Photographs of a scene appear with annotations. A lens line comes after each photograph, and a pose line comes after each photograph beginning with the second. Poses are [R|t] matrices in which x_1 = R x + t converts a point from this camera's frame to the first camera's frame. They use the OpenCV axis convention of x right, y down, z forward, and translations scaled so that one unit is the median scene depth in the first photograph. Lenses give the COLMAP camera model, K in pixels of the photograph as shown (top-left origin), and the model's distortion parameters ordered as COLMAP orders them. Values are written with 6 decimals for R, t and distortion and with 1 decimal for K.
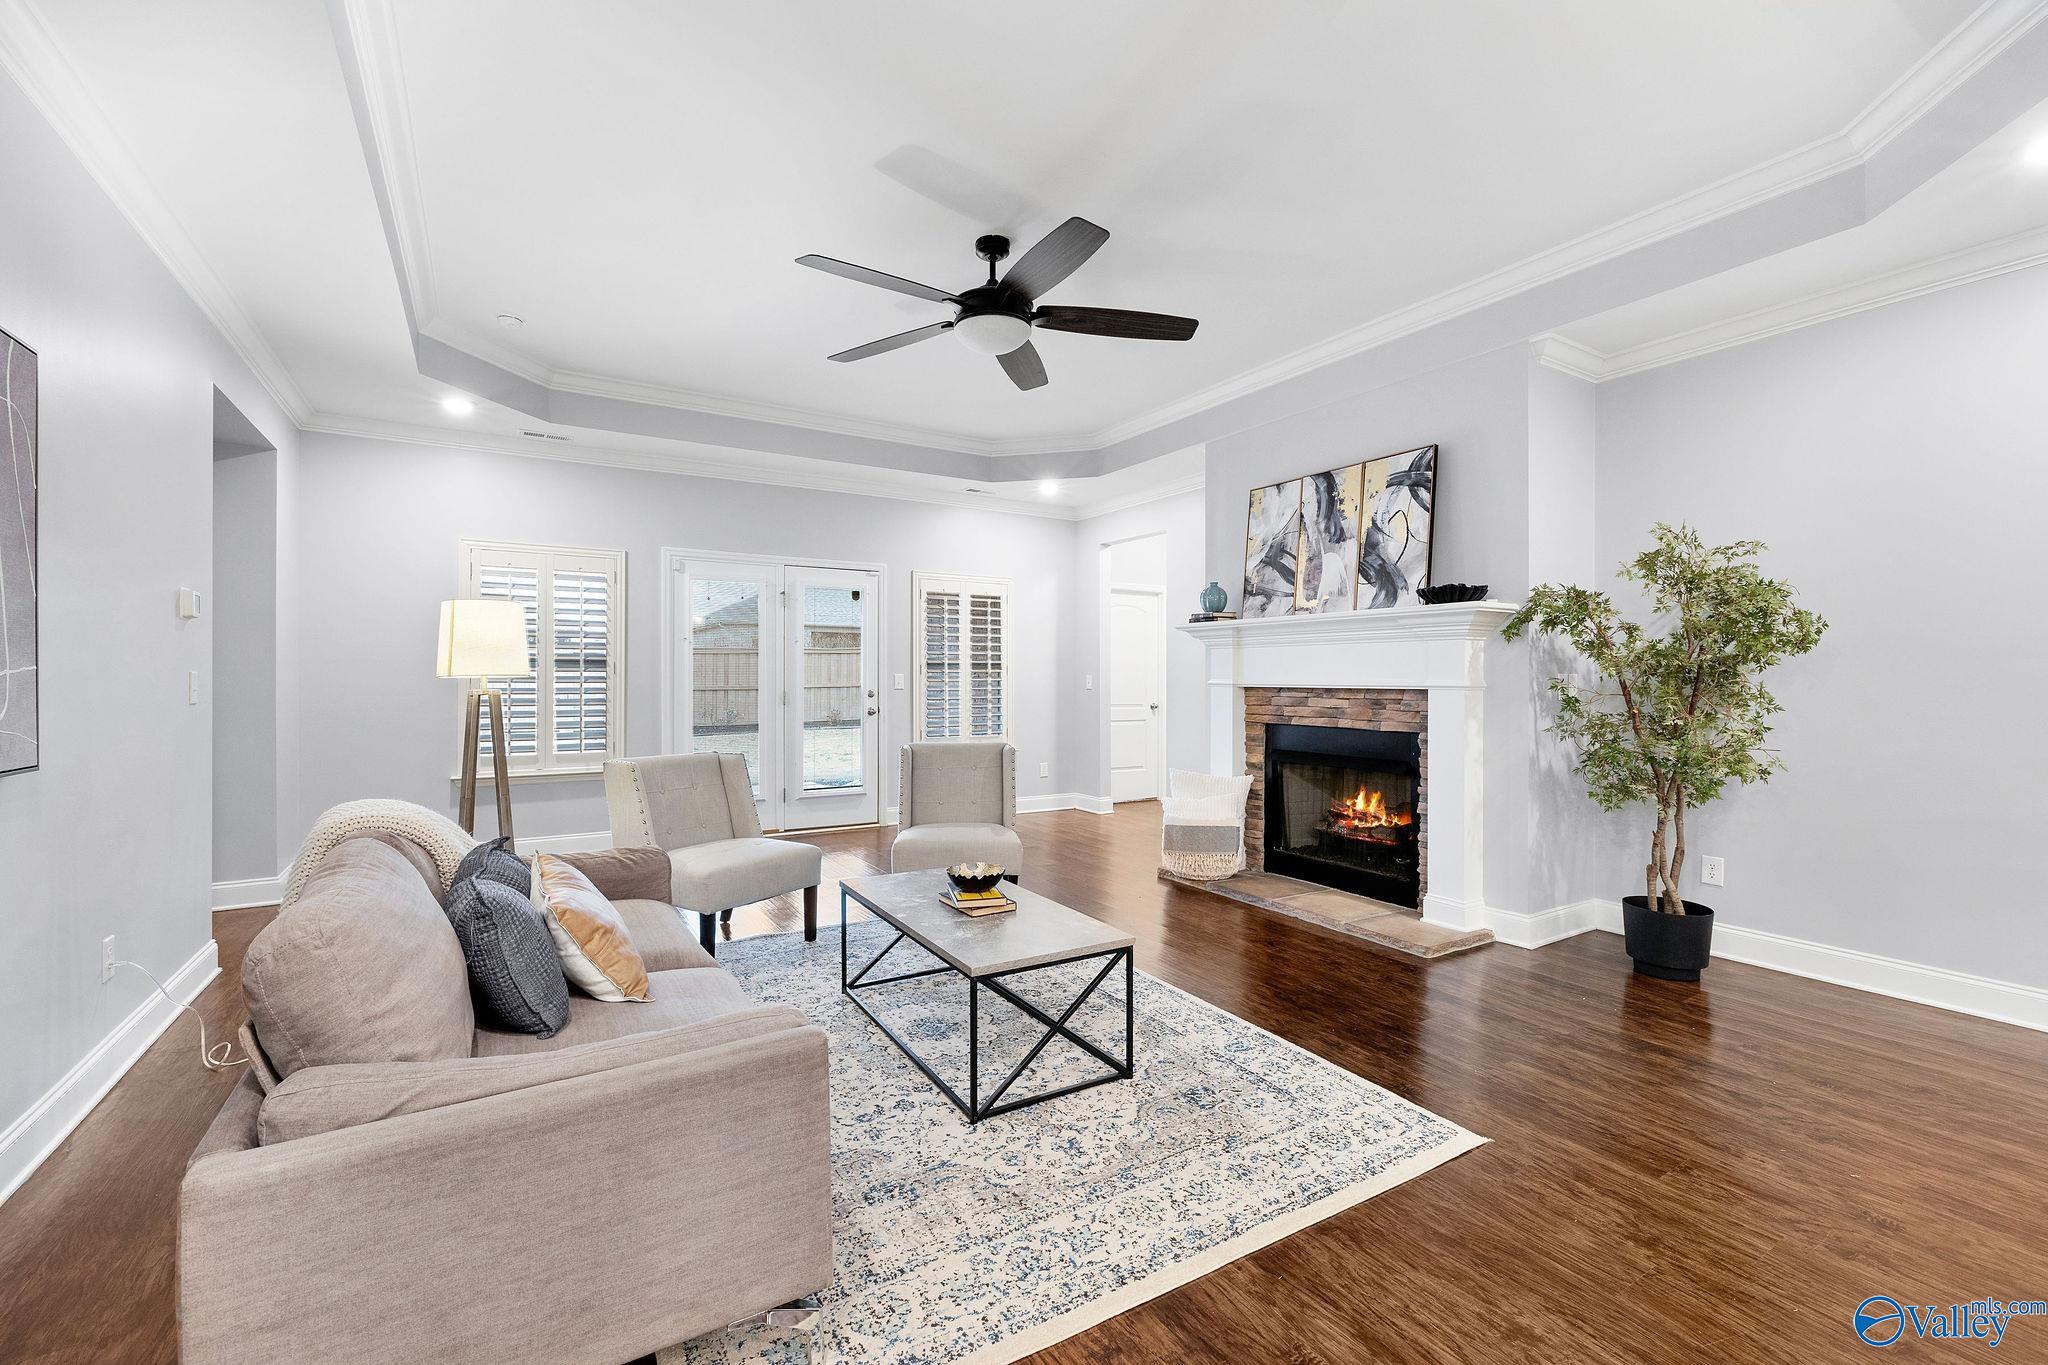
lens RADIAL K [[883.6, 0, 1025.9], [0, 883.6, 679.9], [0, 0, 1]] dist [-0.000911, -0.000495]
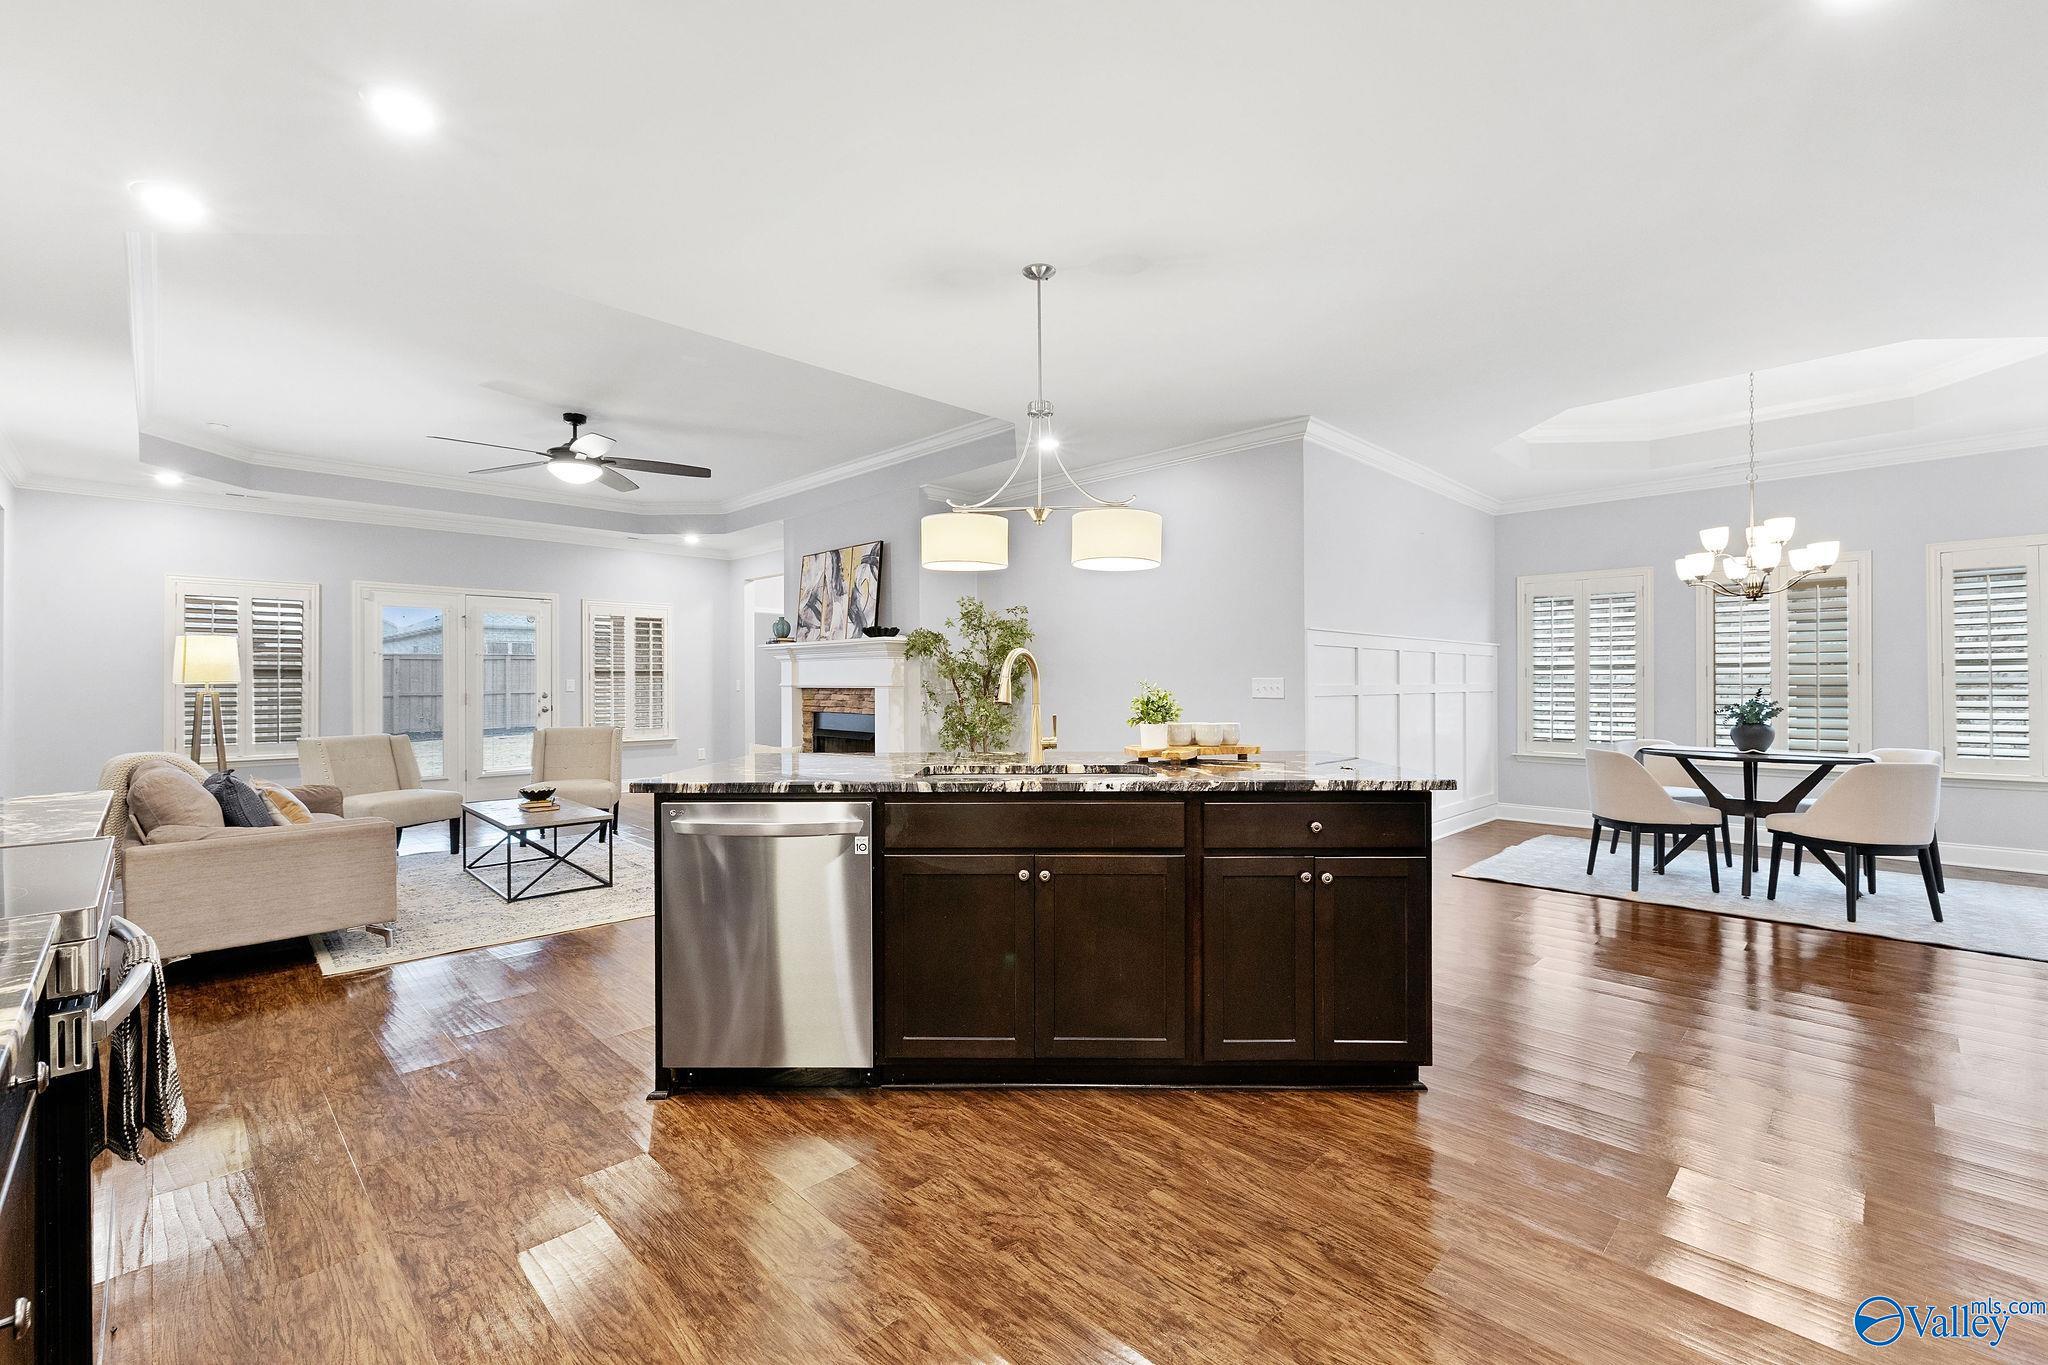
lens RADIAL K [[883.6, 0, 1028.1], [0, 883.6, 679.4], [0, 0, 1]] dist [-0.000911, -0.000495]
pose [[0.971596, -0.003461, 0.236620, 0.292502], [0.004877, 0.999974, -0.005400, 0.004094], [-0.236595, 0.006401, 0.971587, -0.587240]]
